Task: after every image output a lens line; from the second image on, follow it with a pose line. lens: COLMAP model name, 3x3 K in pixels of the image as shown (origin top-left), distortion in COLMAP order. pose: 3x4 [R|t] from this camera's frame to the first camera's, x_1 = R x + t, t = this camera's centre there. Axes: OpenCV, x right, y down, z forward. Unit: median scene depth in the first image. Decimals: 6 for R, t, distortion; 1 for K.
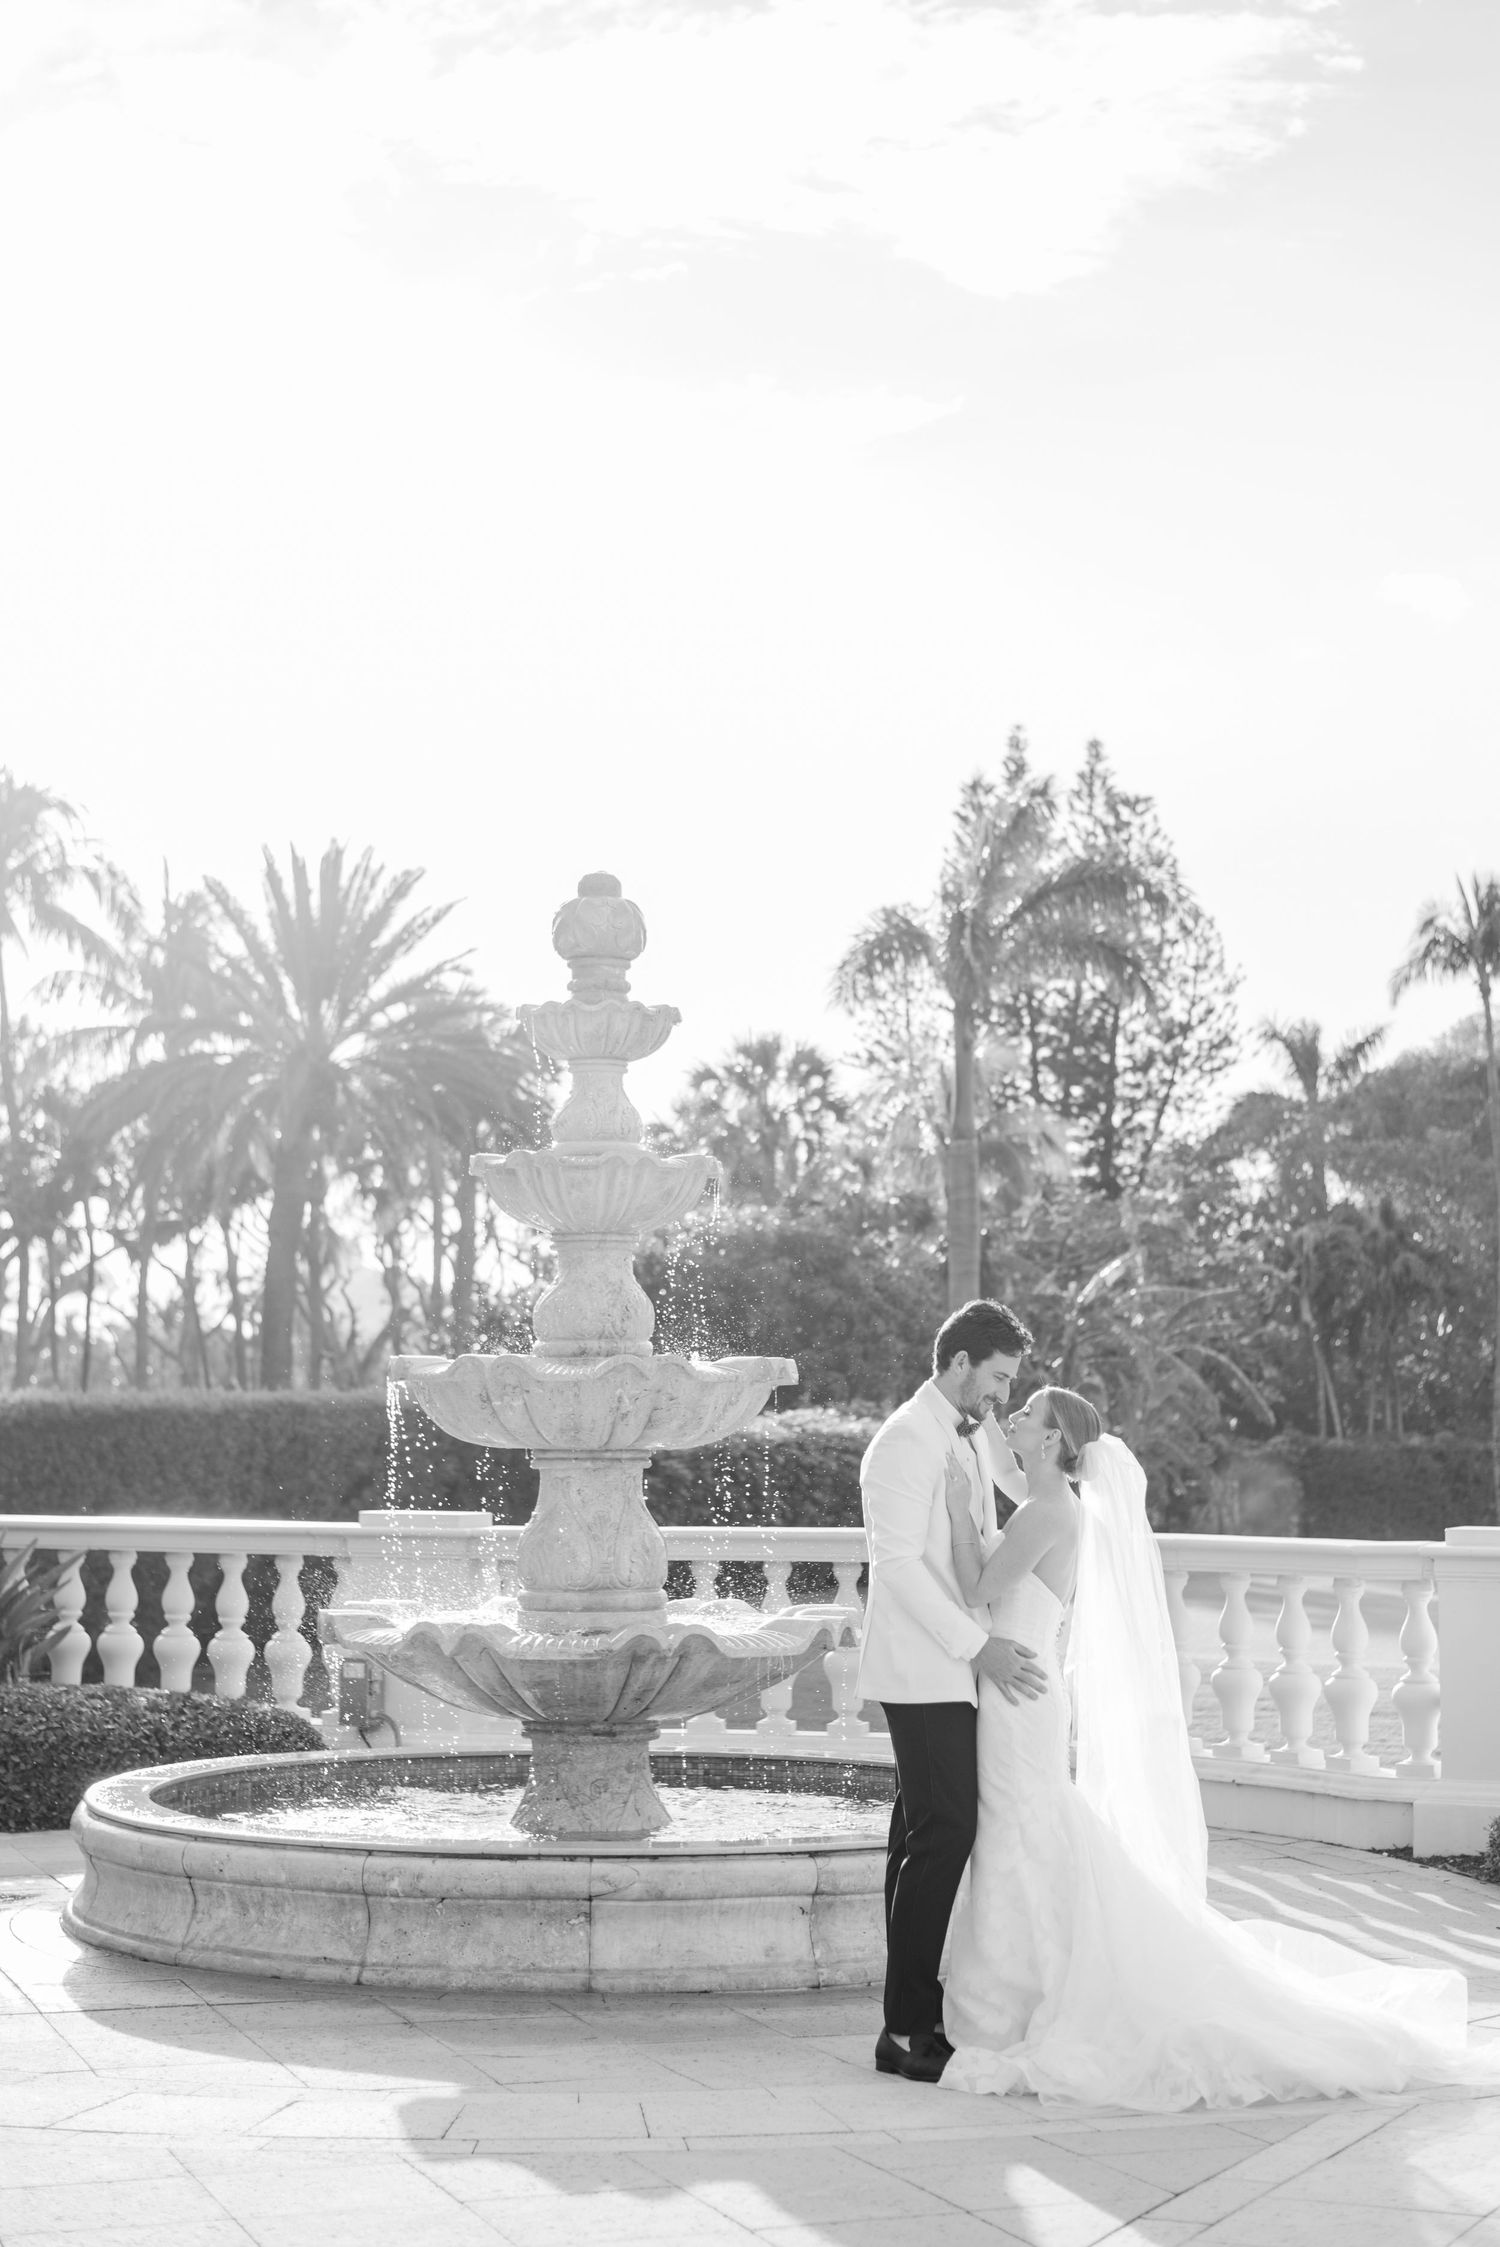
lens RADIAL K [[3196.5, 0, 750.0], [0, 3196.5, 1123.5], [0, 0, 1]] dist [0.032861, -0.027702]
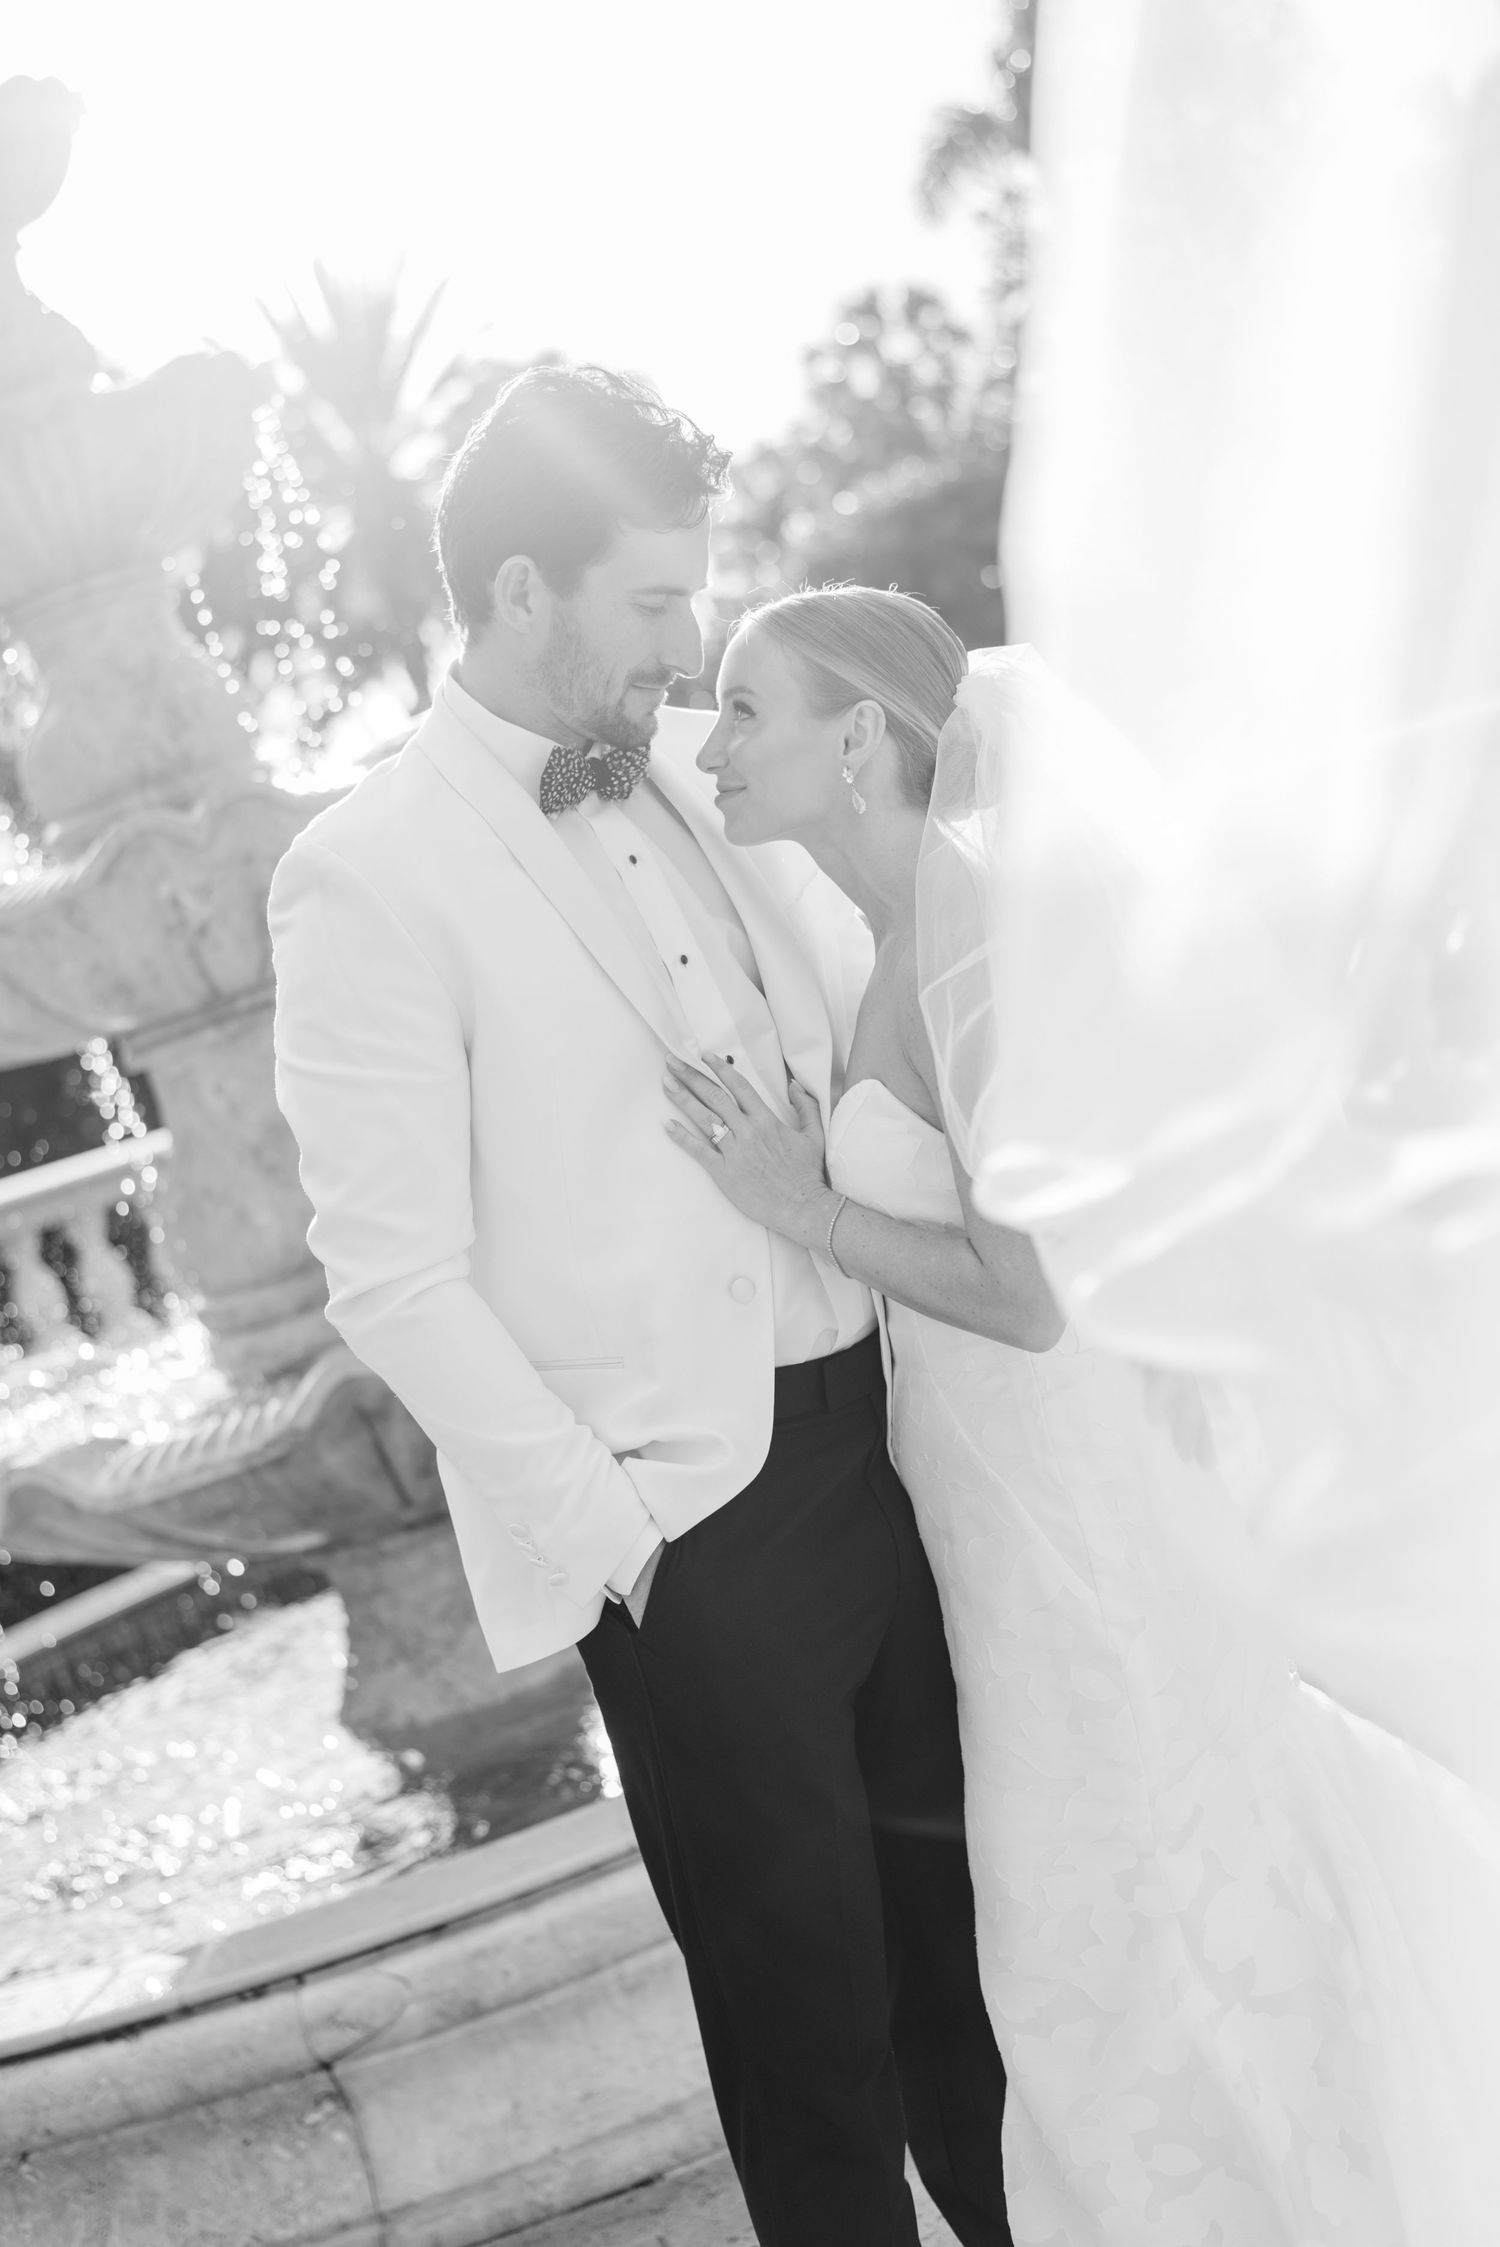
lens RADIAL K [[3196.5, 0, 750.0], [0, 3196.5, 1123.5], [0, 0, 1]] dist [0.032861, -0.027702]
pose [[0.937593, -0.326380, -0.119979, 0.096941], [0.344505, 0.918756, 0.192882, 0.061544], [0.047278, -0.222179, 0.973859, 0.608876]]
